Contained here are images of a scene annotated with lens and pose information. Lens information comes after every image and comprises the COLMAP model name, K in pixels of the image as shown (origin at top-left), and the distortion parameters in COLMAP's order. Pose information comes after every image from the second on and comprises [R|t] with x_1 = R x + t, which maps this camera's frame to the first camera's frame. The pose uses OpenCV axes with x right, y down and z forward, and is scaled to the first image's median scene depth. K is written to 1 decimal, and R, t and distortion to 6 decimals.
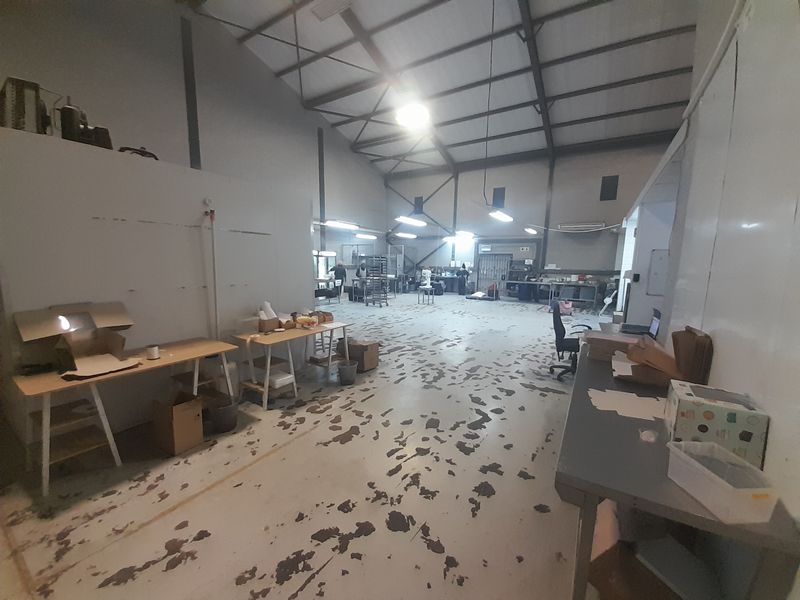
lens RADIAL K [[316.7, 0, 400.2], [0, 316.7, 307.0], [0, 0, 1]] dist [0.019419, -0.016027]
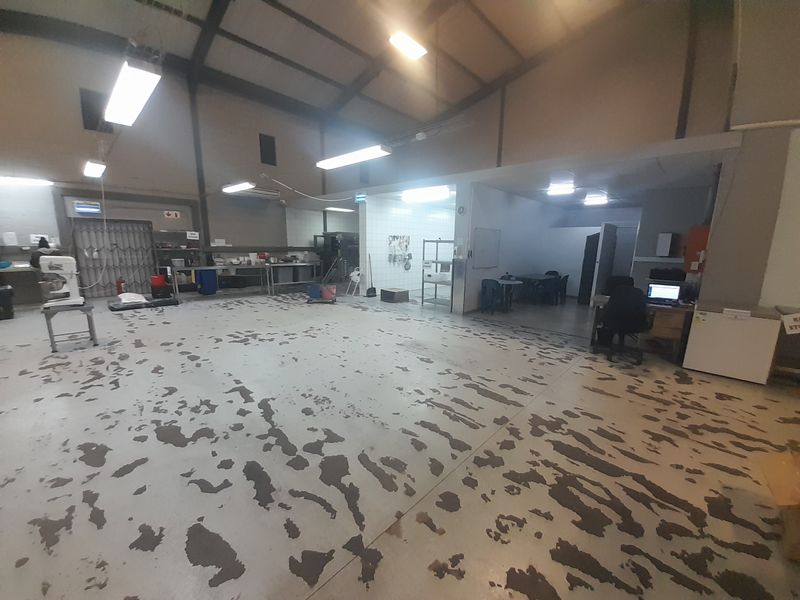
lens RADIAL K [[316.7, 0, 400.2], [0, 316.7, 307.0], [0, 0, 1]] dist [0.019419, -0.016027]
pose [[0.203745, -0.203466, 0.957648, -0.469646], [0.128168, 0.975291, 0.179946, -0.178835], [-0.970598, 0.086077, 0.224788, 1.299884]]
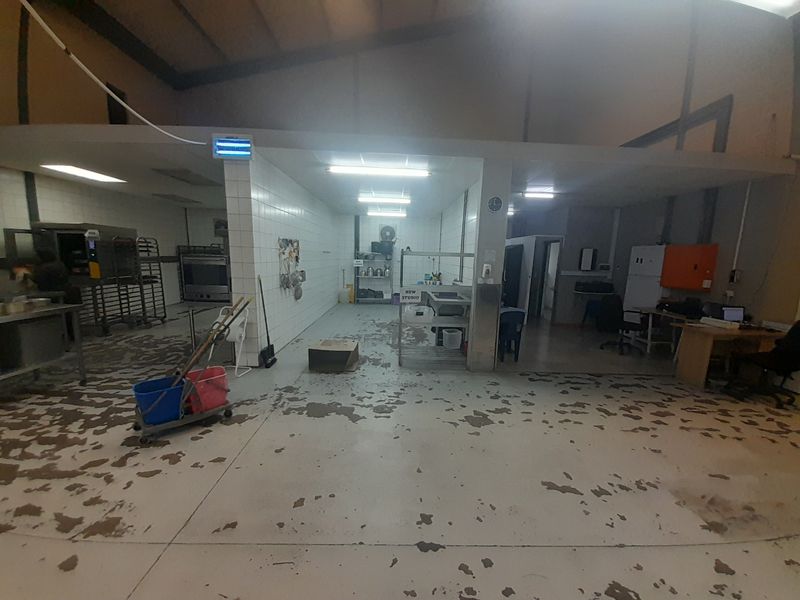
lens RADIAL K [[316.7, 0, 400.2], [0, 316.7, 307.0], [0, 0, 1]] dist [0.019419, -0.016027]
pose [[-0.540466, -0.166956, 0.824635, 0.368275], [0.083182, 0.964710, 0.249833, -0.271886], [-0.837244, 0.203621, -0.507505, 1.976798]]
